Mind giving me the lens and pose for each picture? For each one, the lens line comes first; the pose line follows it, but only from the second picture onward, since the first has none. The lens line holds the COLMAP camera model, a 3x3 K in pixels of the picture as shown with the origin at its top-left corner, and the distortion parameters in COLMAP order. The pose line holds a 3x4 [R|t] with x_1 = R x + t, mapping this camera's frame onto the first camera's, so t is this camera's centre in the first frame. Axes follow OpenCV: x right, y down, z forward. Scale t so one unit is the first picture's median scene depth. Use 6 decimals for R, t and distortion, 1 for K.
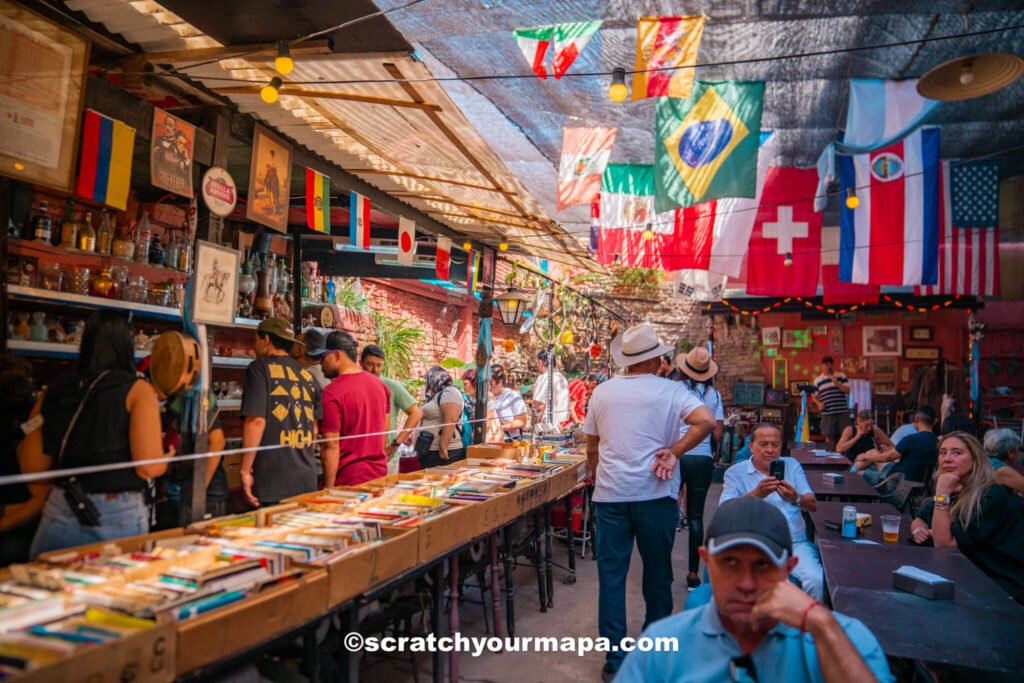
lens RADIAL K [[698.6, 0, 512.0], [0, 698.6, 341.5], [0, 0, 1]] dist [-0.035707, 0.004929]
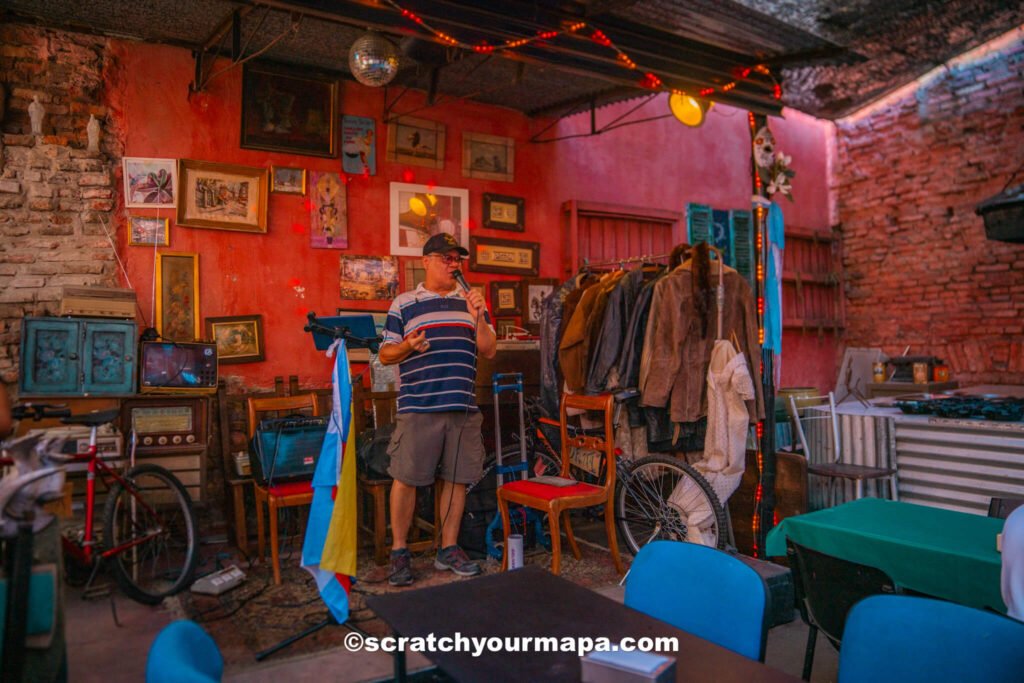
lens RADIAL K [[698.6, 0, 512.0], [0, 698.6, 341.5], [0, 0, 1]] dist [-0.035707, 0.004929]
pose [[0.592393, -0.016969, 0.805470, 0.215346], [-0.028534, 0.998709, 0.042026, 0.051091], [-0.805143, -0.047879, 0.591144, 0.686725]]
